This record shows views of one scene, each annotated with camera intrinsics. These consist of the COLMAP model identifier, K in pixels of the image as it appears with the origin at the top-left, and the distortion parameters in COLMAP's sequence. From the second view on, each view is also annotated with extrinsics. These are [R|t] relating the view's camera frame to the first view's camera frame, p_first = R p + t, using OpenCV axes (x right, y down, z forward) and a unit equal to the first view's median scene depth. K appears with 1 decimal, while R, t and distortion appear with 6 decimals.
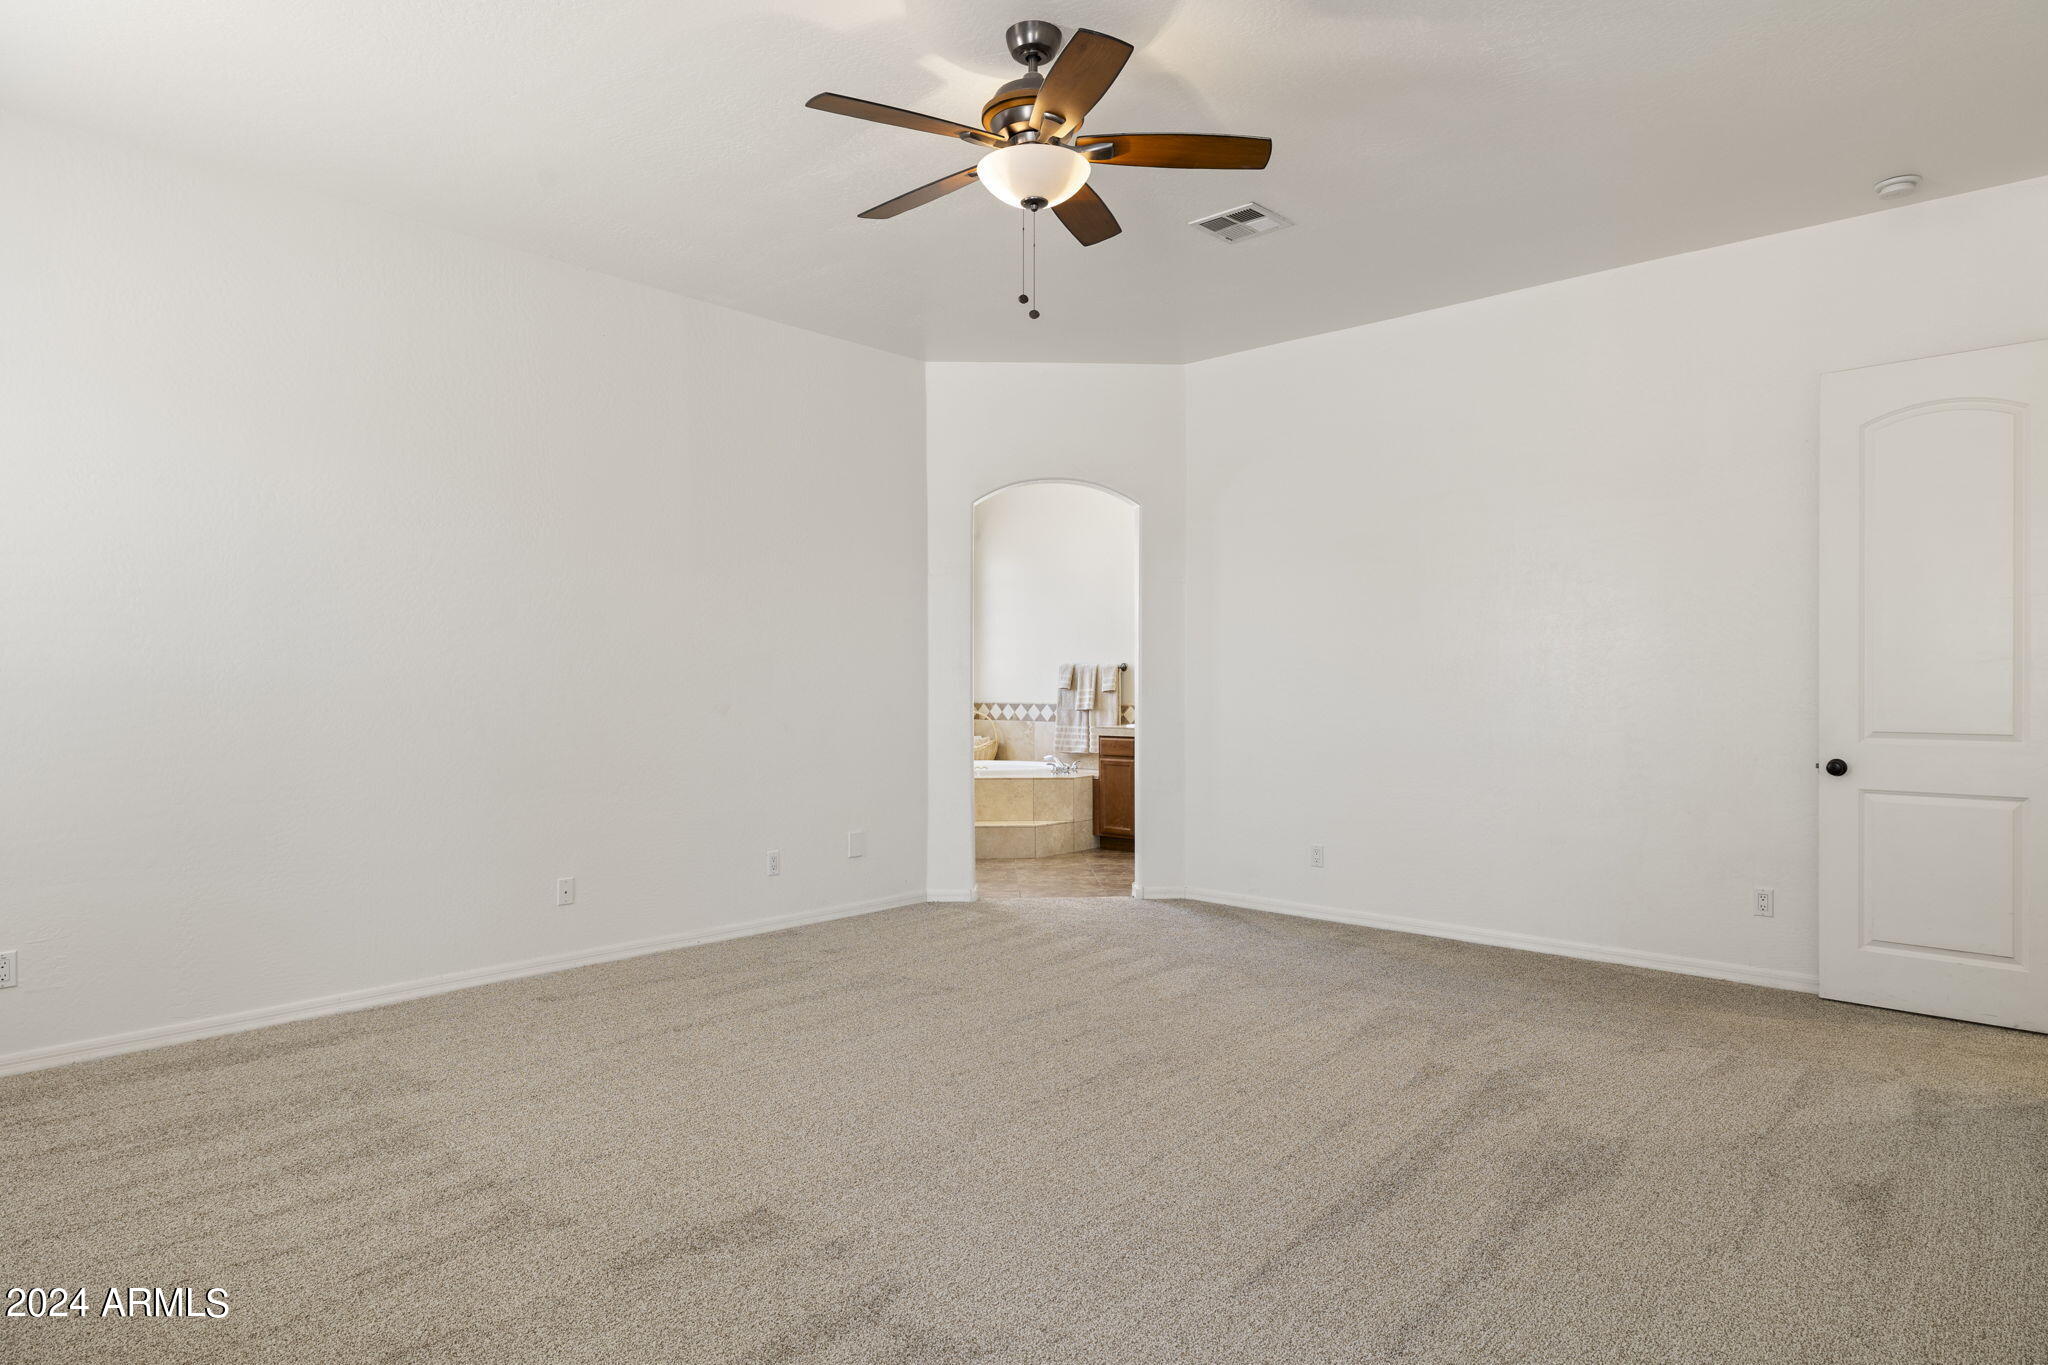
lens RADIAL K [[1156.2, 0, 1033.0], [0, 1156.2, 685.3], [0, 0, 1]] dist [-0.001431, -0.001053]
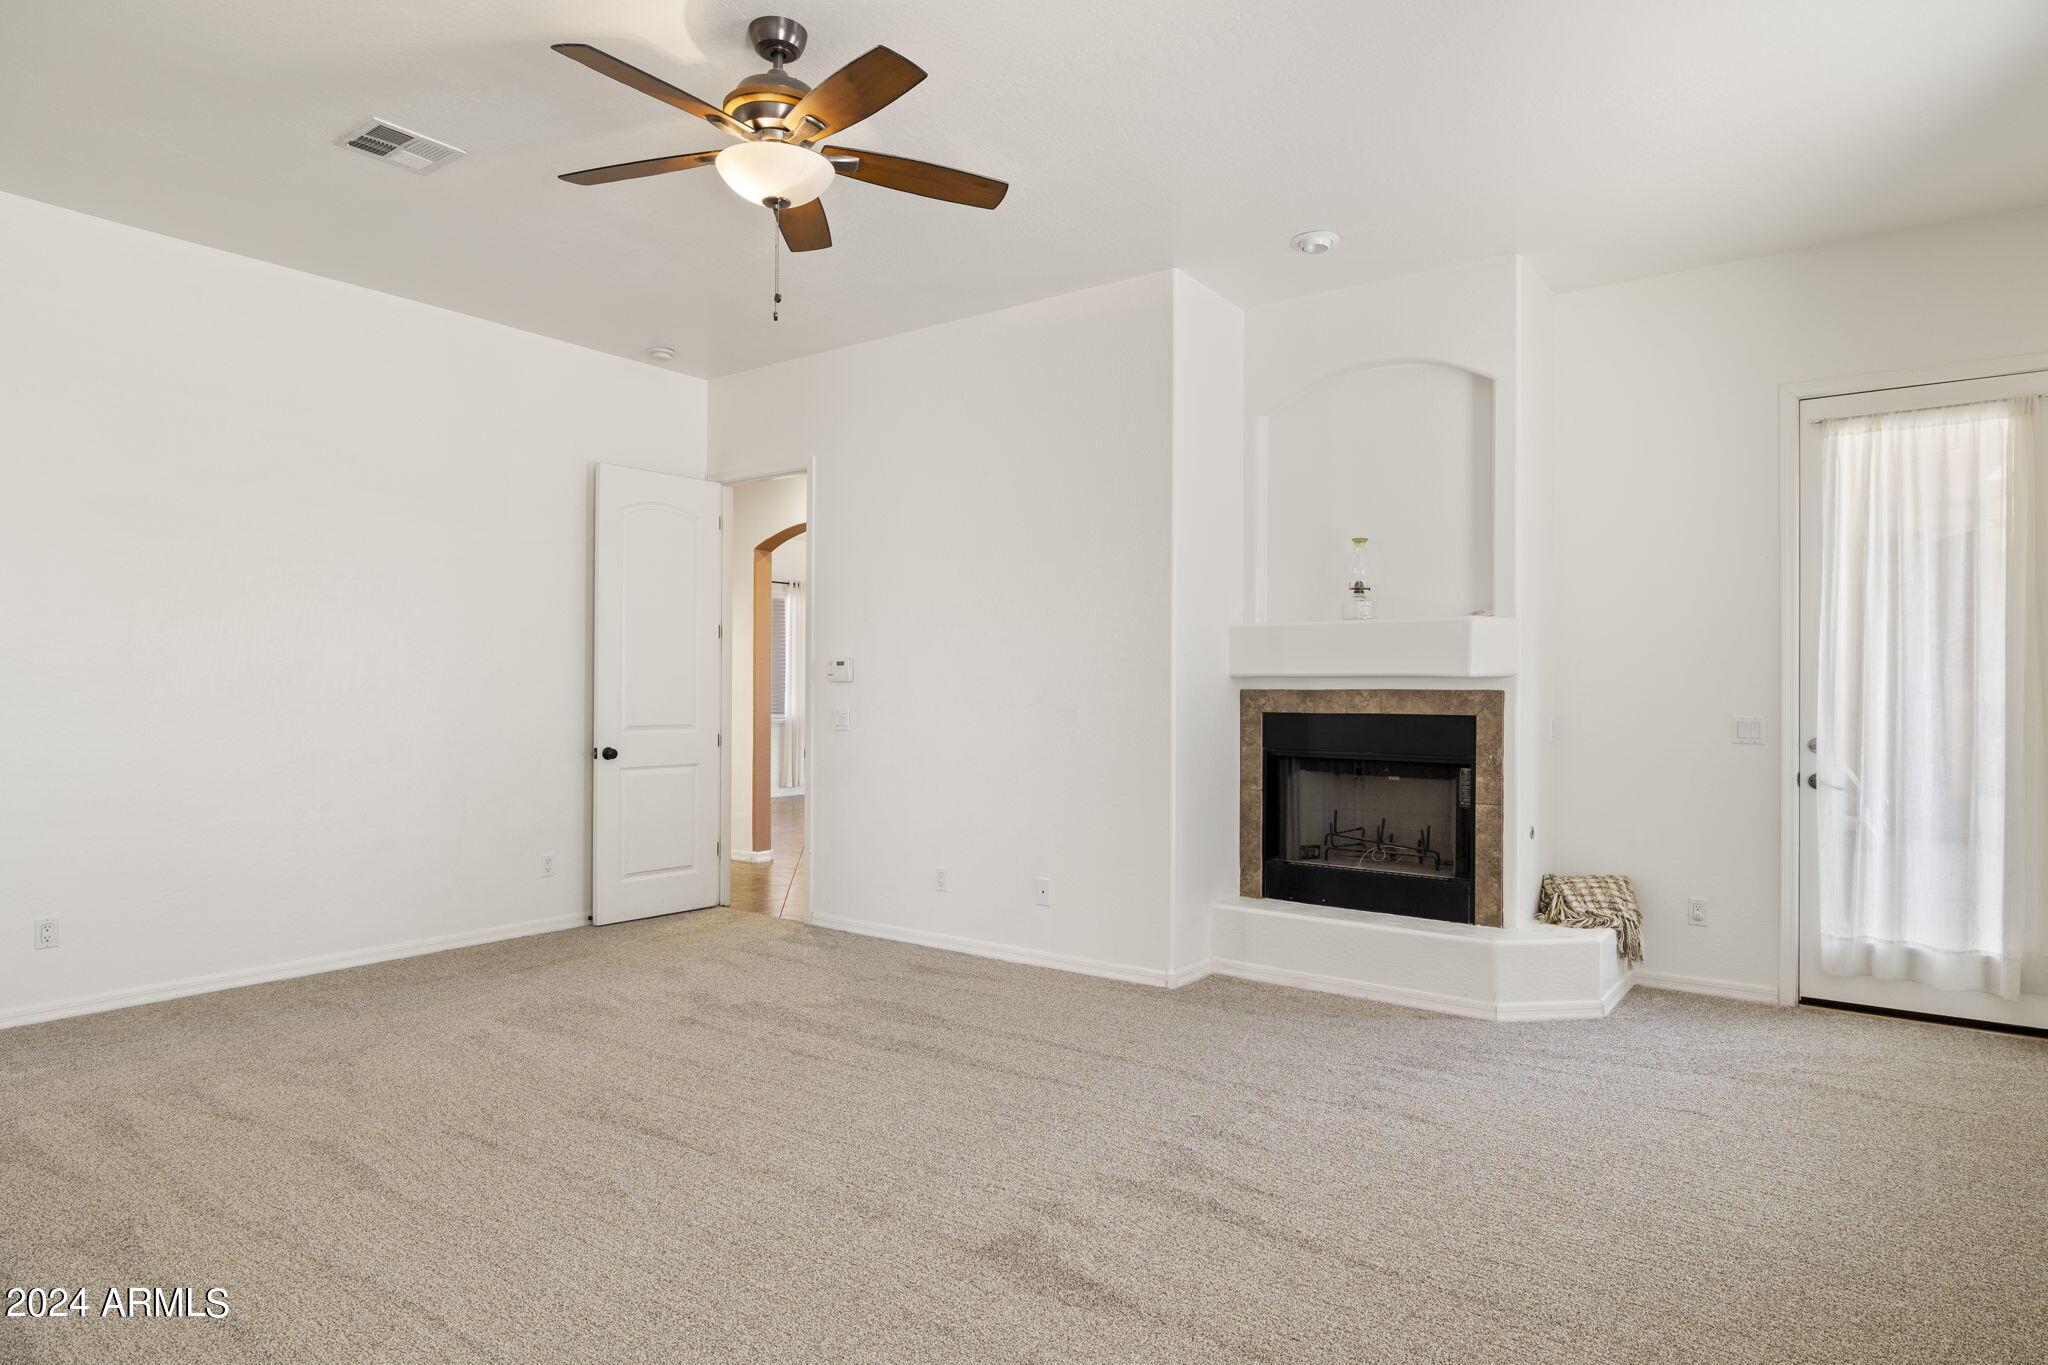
lens RADIAL K [[1156.2, 0, 1033.0], [0, 1156.2, 685.3], [0, 0, 1]] dist [-0.001431, -0.001053]
pose [[-0.093321, 0.004761, 0.995625, -0.417651], [-0.000120, 0.999989, -0.004793, -0.001591], [-0.995636, -0.000567, -0.093319, 0.368828]]
